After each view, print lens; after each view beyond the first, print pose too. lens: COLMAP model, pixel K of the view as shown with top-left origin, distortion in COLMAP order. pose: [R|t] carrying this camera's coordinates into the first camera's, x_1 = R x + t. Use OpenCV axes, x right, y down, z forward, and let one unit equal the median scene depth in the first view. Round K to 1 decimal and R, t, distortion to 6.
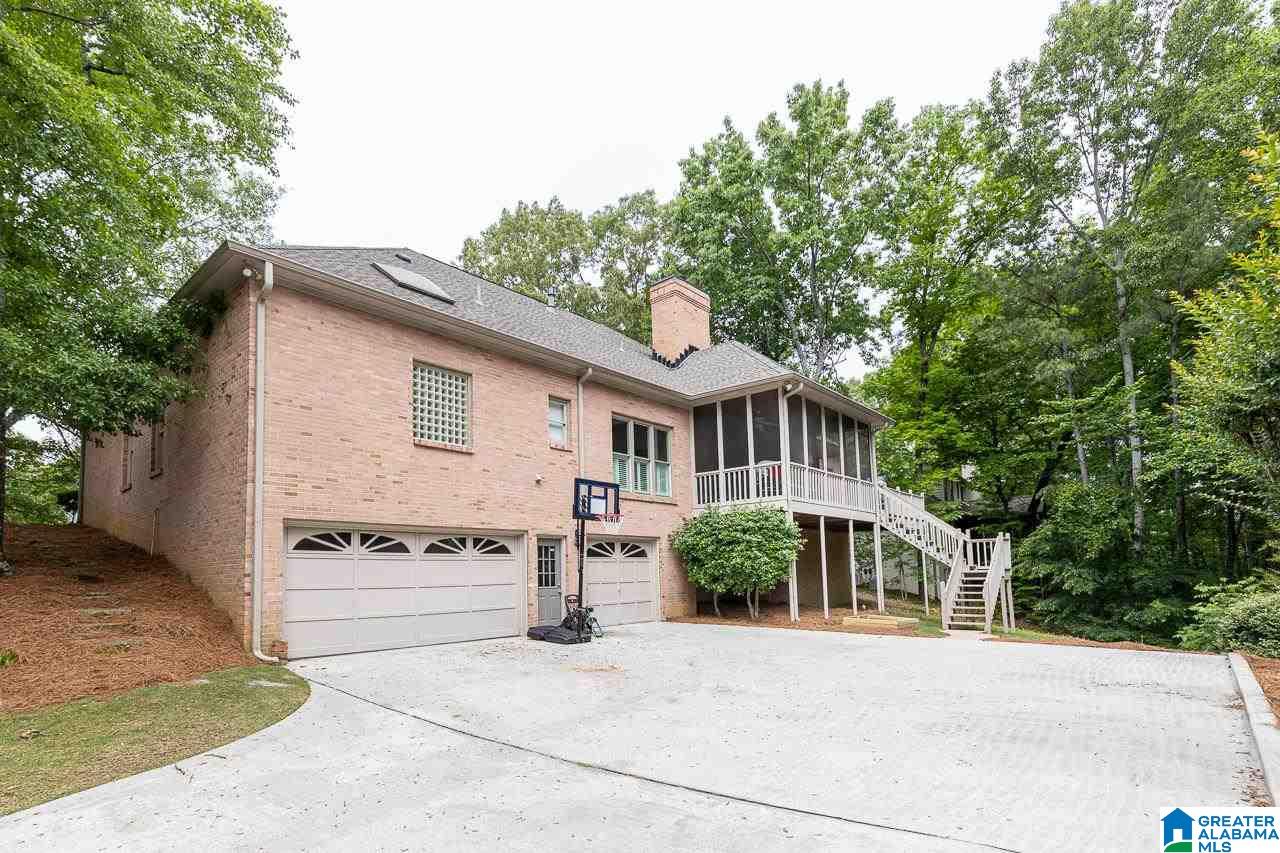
lens RADIAL K [[643.1, 0, 584.5], [0, 643.1, 528.6], [0, 0, 1]] dist [-0.002532, -0.000915]
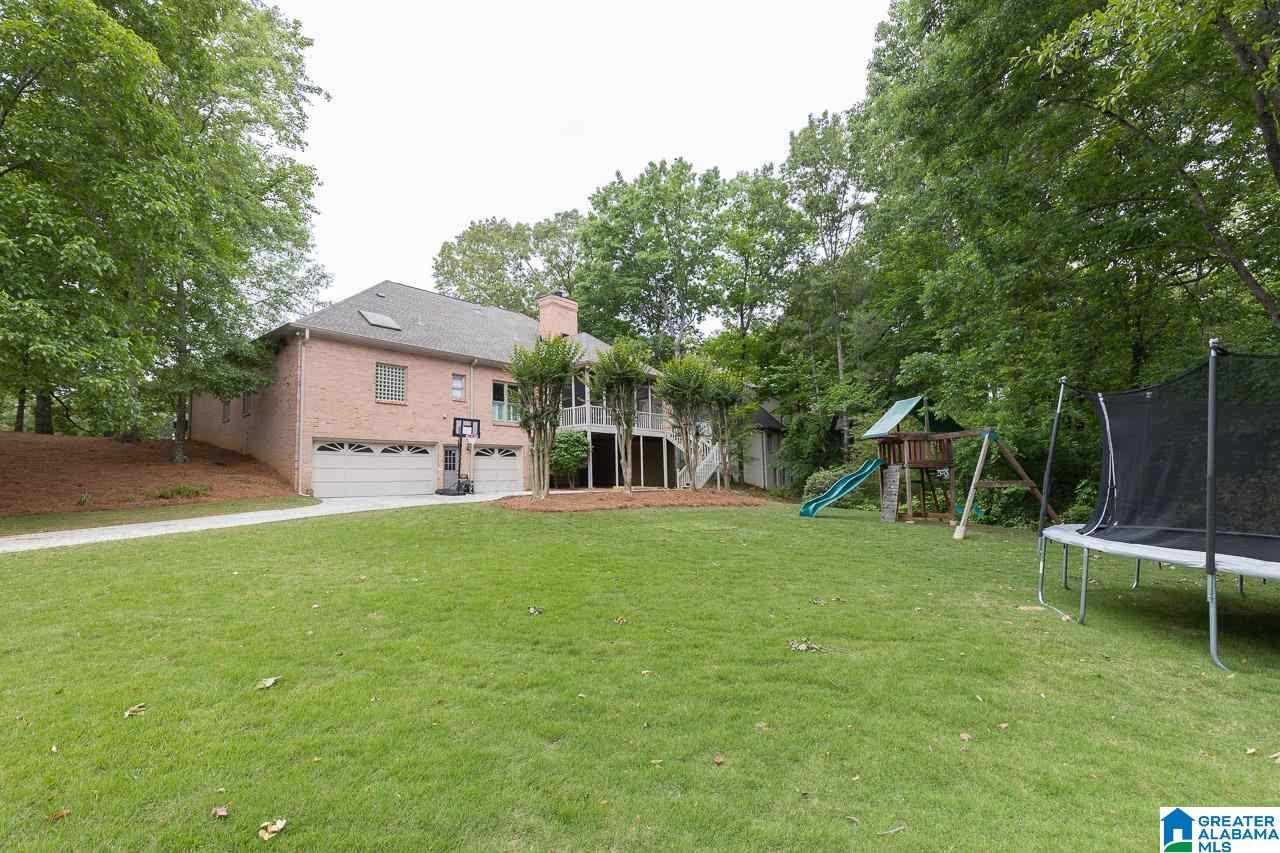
lens RADIAL K [[576.9, 0, 639.6], [0, 576.9, 429.1], [0, 0, 1]] dist [0.000983, 0.000062]
pose [[0.996814, 0.000532, 0.079759, 0.283190], [0.001110, 0.999788, -0.020540, 0.000163], [-0.079753, 0.020563, 0.996603, -0.610335]]
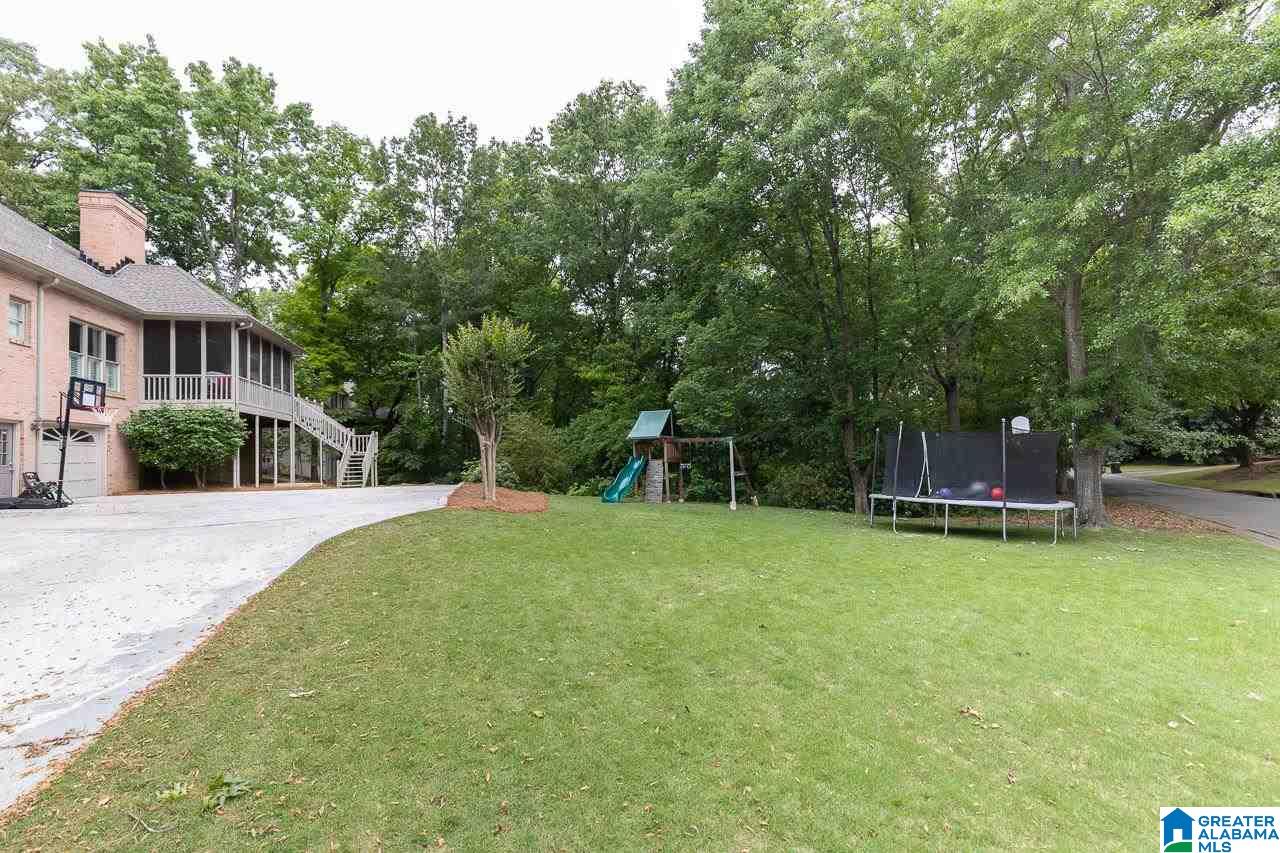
lens RADIAL K [[569.6, 0, 640.0], [0, 569.6, 426.5], [0, 0, 1]] dist [0.010012, 0.000119]
pose [[0.518612, 0.041577, 0.853998, -0.250599], [-0.039822, 0.998908, -0.024449, 0.002009], [-0.854082, -0.021328, 0.519701, -0.350479]]
